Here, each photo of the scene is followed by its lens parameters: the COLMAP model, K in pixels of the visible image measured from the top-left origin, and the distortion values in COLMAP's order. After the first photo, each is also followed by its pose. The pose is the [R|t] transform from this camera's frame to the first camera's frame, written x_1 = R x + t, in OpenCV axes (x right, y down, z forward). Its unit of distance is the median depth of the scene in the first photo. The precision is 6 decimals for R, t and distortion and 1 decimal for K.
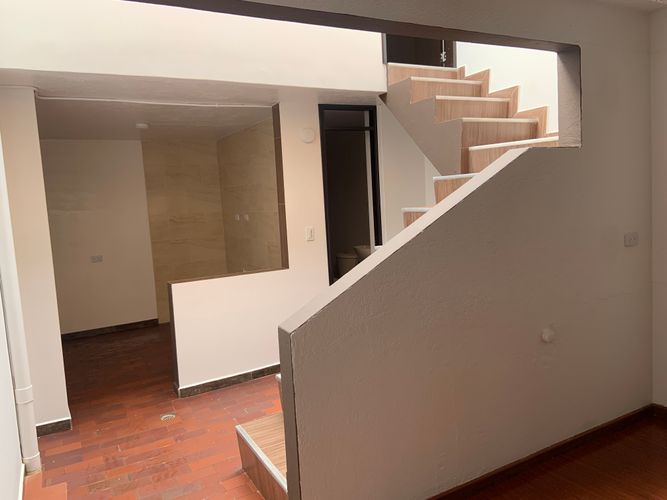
lens RADIAL K [[501.4, 0, 333.9], [0, 501.4, 243.9], [0, 0, 1]] dist [0.128573, -0.172048]
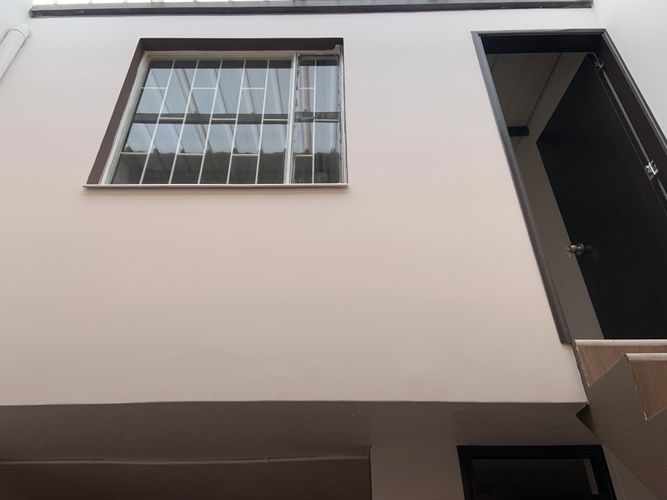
lens RADIAL K [[501.4, 0, 333.9], [0, 501.4, 243.9], [0, 0, 1]] dist [0.128573, -0.172048]
pose [[0.868261, -0.243012, -0.432513, 0.116669], [-0.090166, 0.779996, -0.619255, -0.106510], [0.487845, 0.576673, 0.655328, 0.474588]]
